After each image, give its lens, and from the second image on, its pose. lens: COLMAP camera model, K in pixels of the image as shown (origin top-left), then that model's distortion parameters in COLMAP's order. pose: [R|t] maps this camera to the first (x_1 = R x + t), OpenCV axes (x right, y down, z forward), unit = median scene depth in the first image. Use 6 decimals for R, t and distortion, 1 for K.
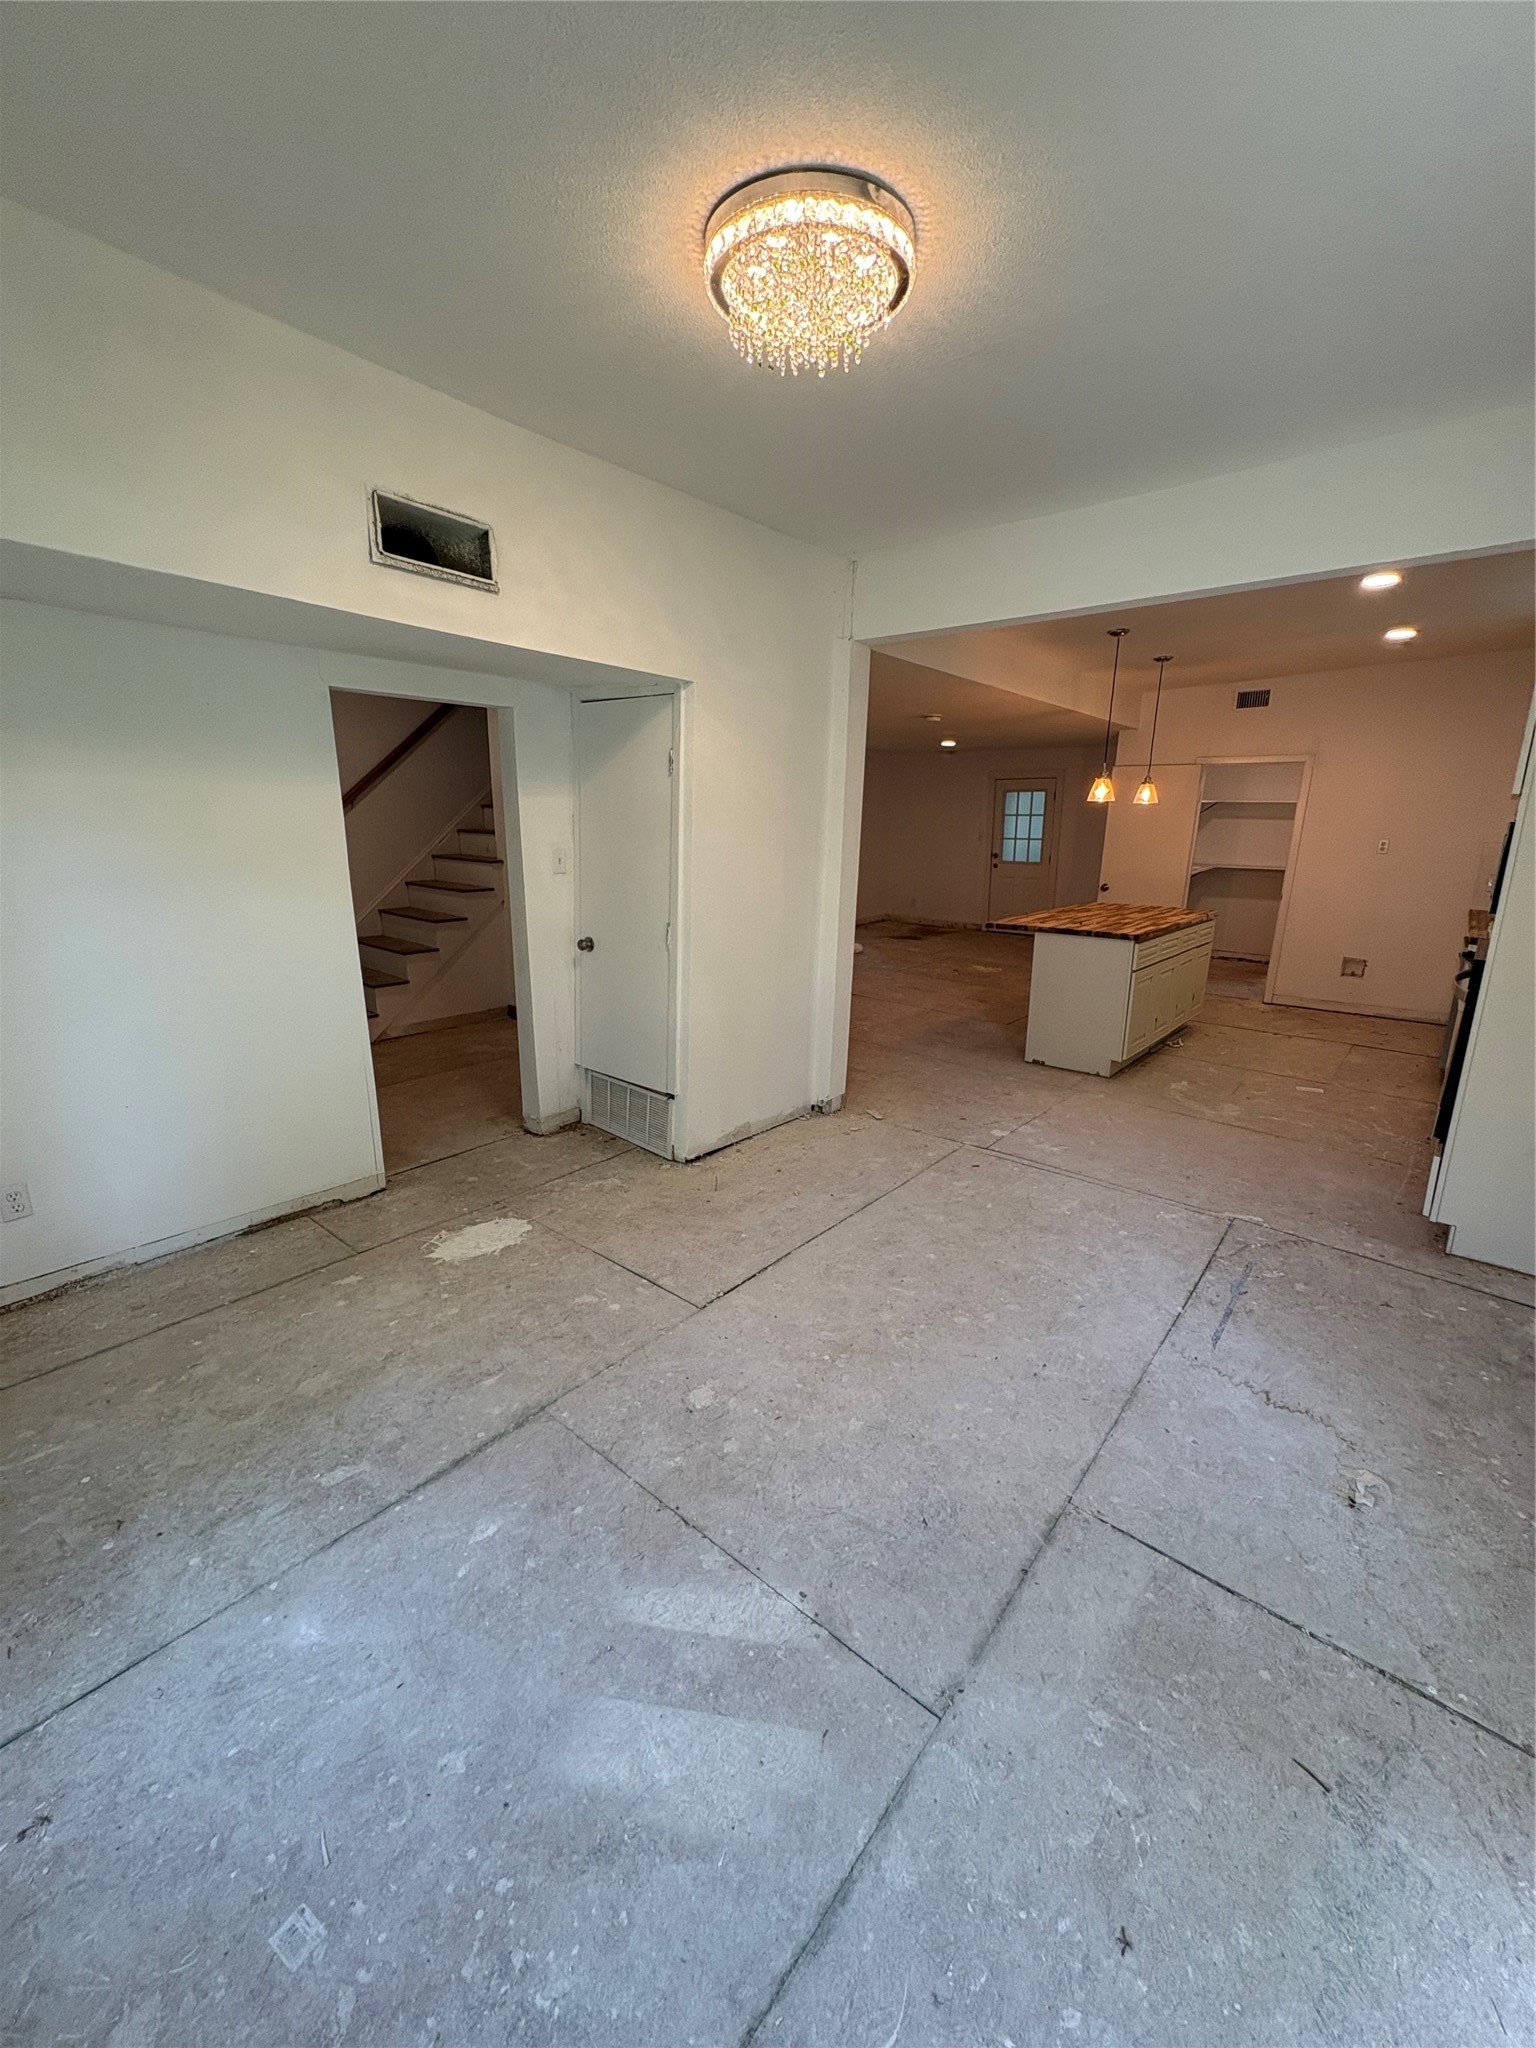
lens RADIAL K [[813.2, 0, 770.3], [0, 813.2, 1026.0], [0, 0, 1]] dist [-0.002871, 0.000254]
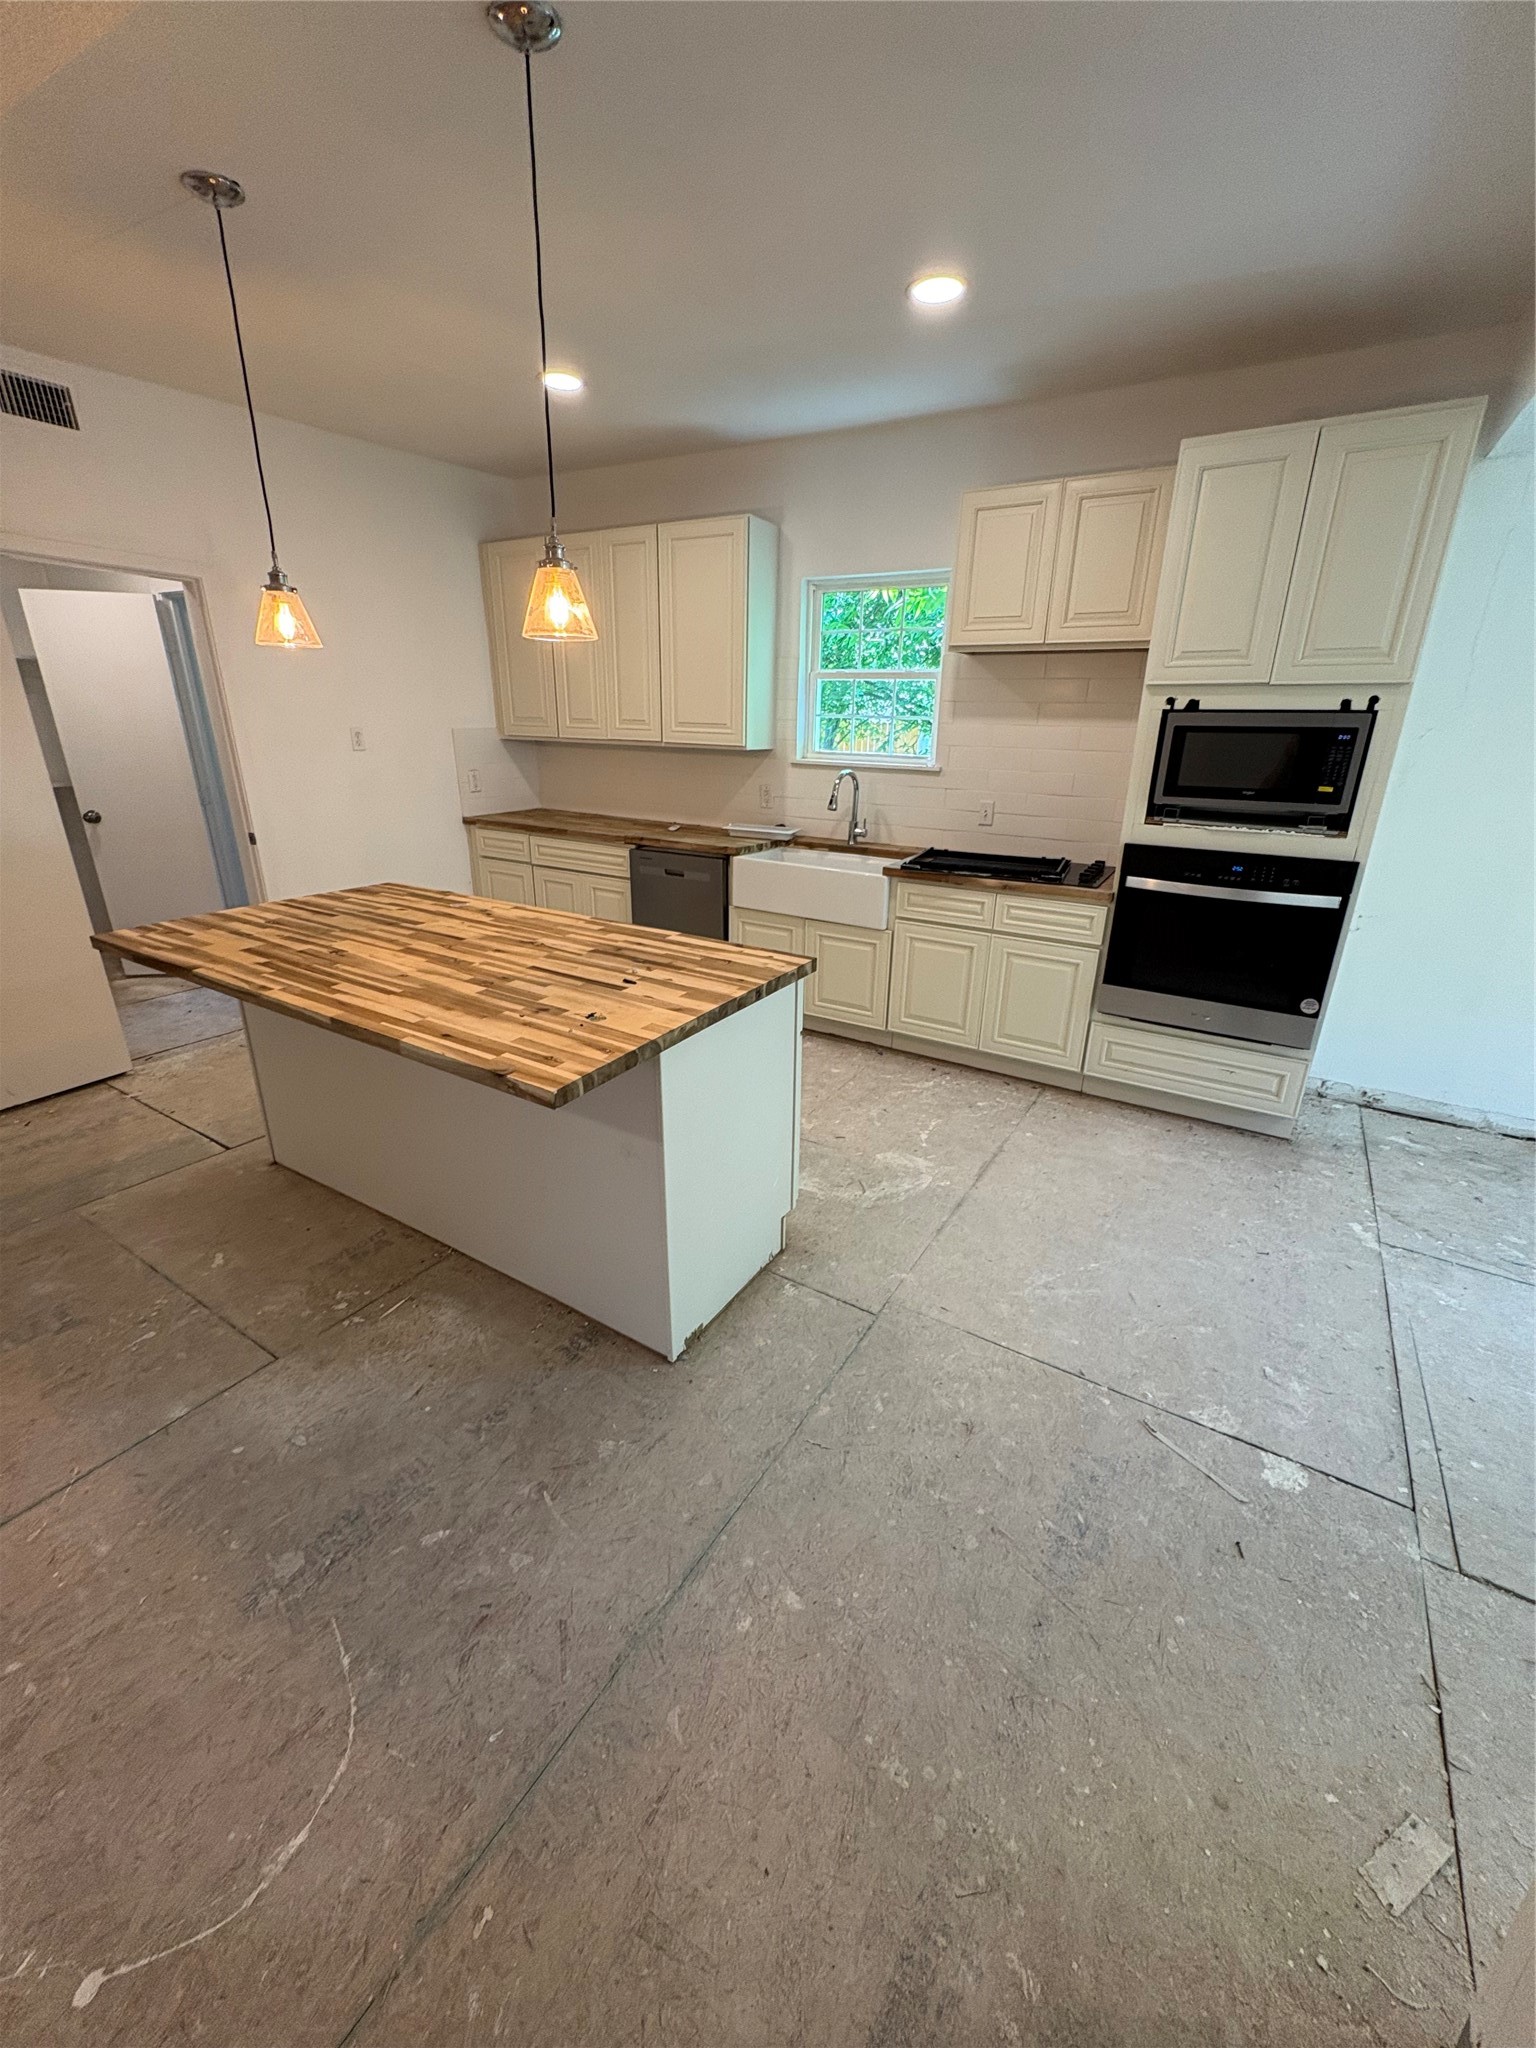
lens RADIAL K [[815.3, 0, 771.5], [0, 815.3, 1026.2], [0, 0, 1]] dist [0.000399, 0.000310]
pose [[-0.161302, -0.362432, 0.917946, 0.014860], [0.229739, 0.890783, 0.392078, -0.236607], [-0.959792, 0.274131, -0.060421, 0.945876]]
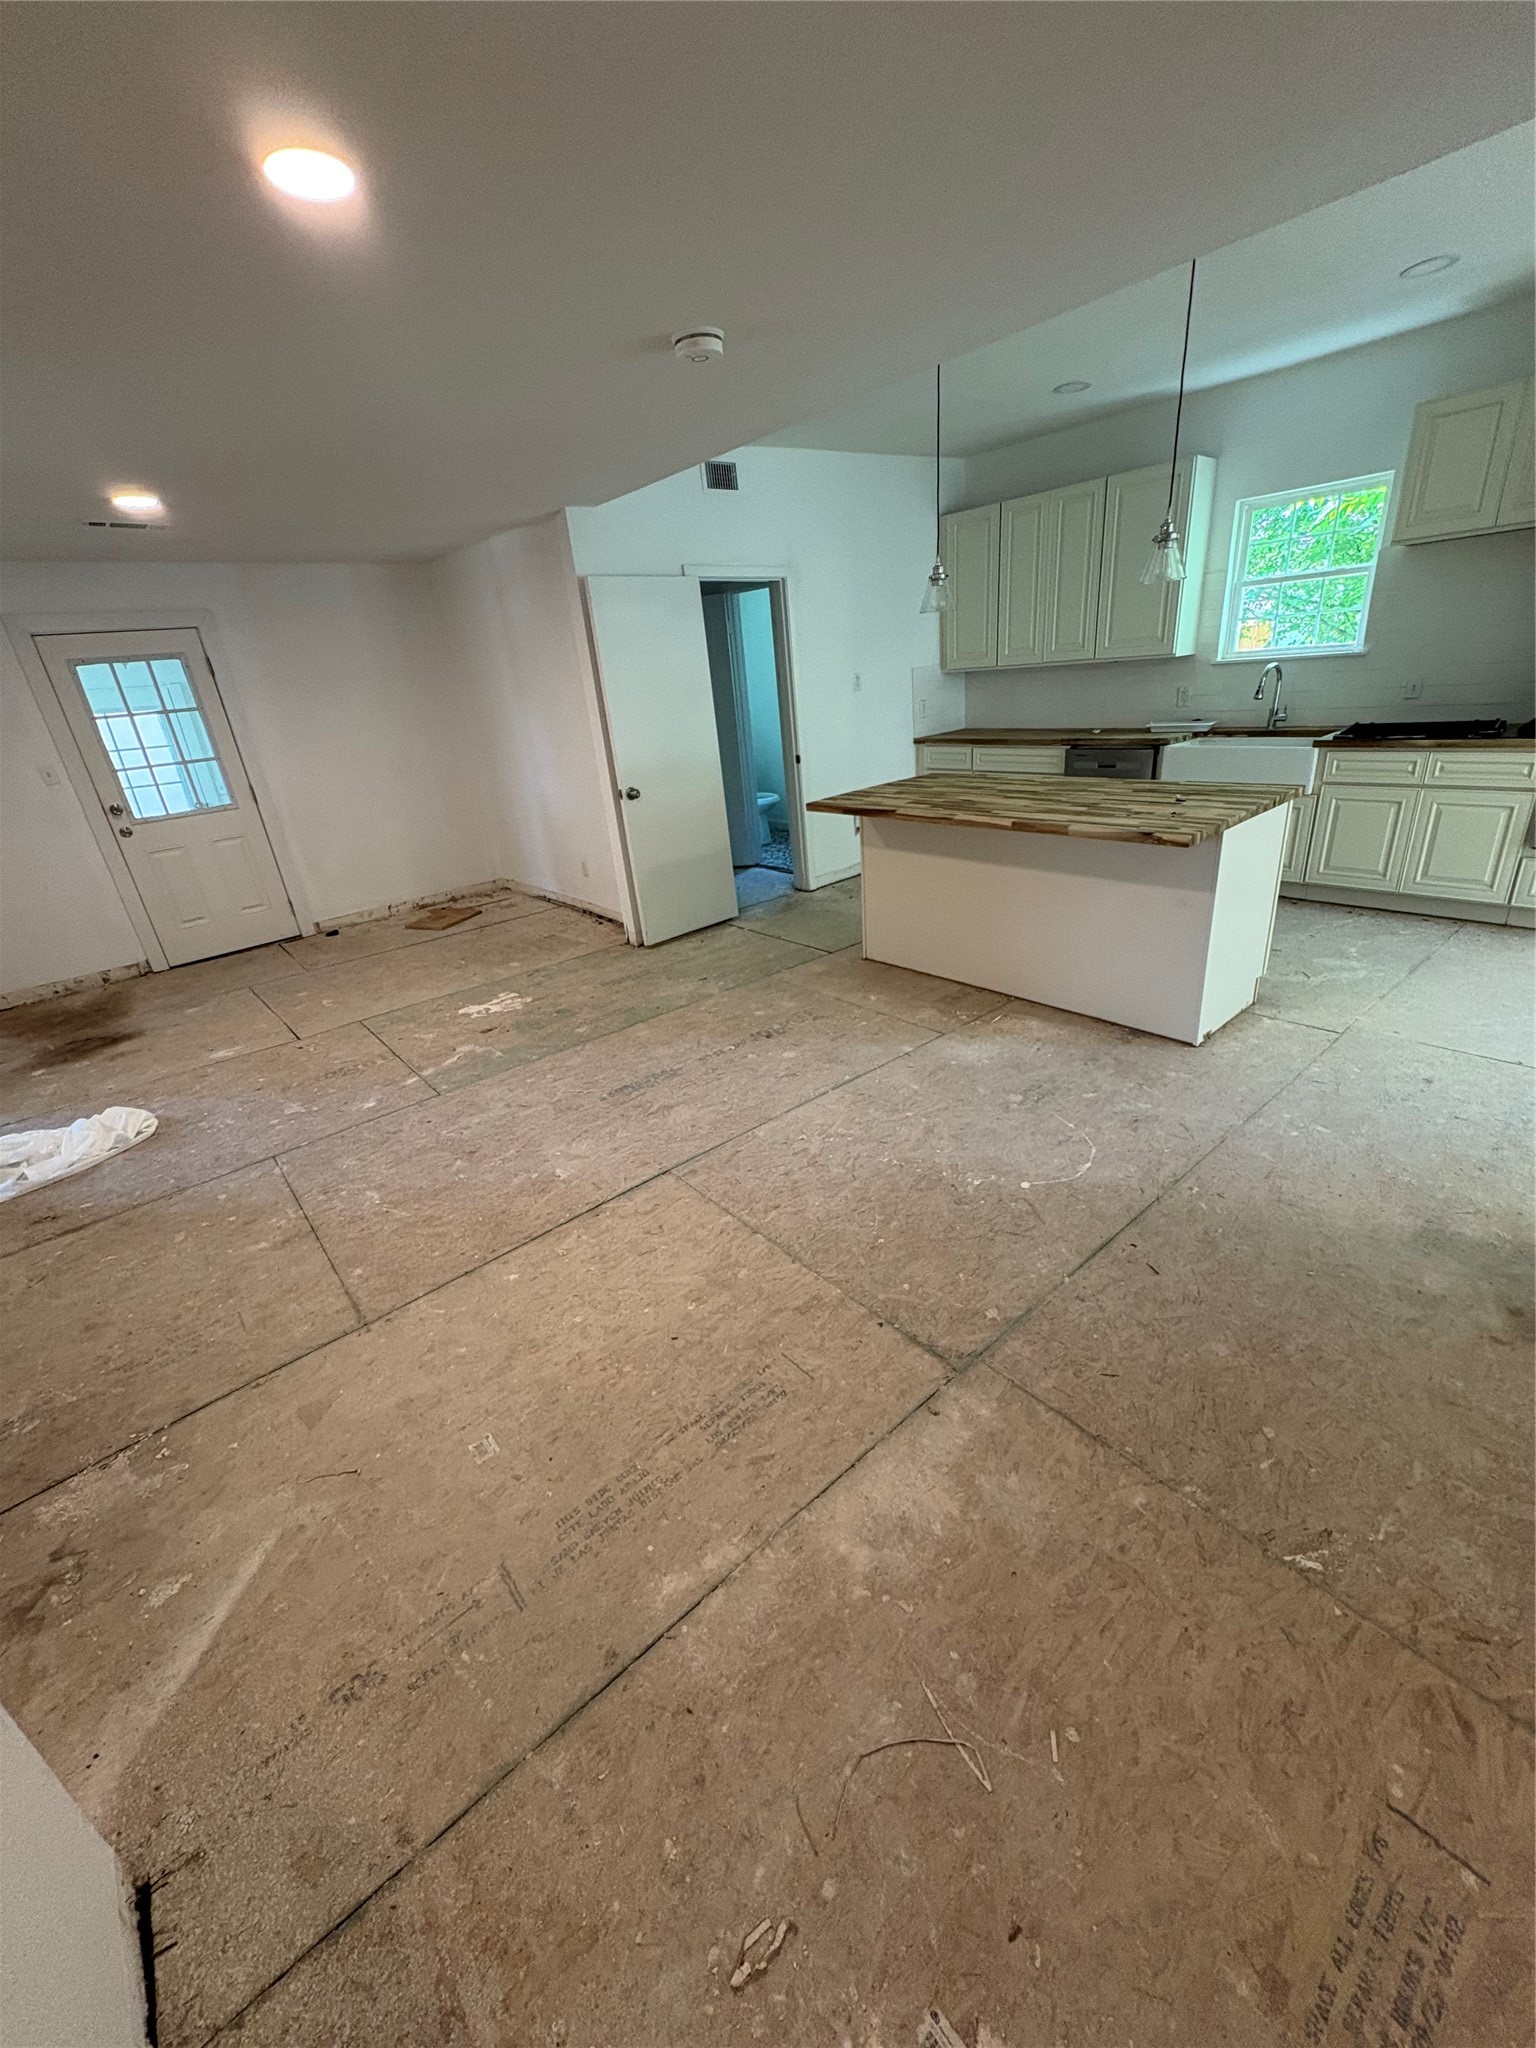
lens RADIAL K [[815.3, 0, 771.5], [0, 815.3, 1026.2], [0, 0, 1]] dist [0.000399, 0.000310]
pose [[0.147432, -0.417672, 0.896557, -0.264514], [0.335072, 0.873953, 0.352042, -0.287171], [-0.930586, 0.248509, 0.268799, 1.137918]]
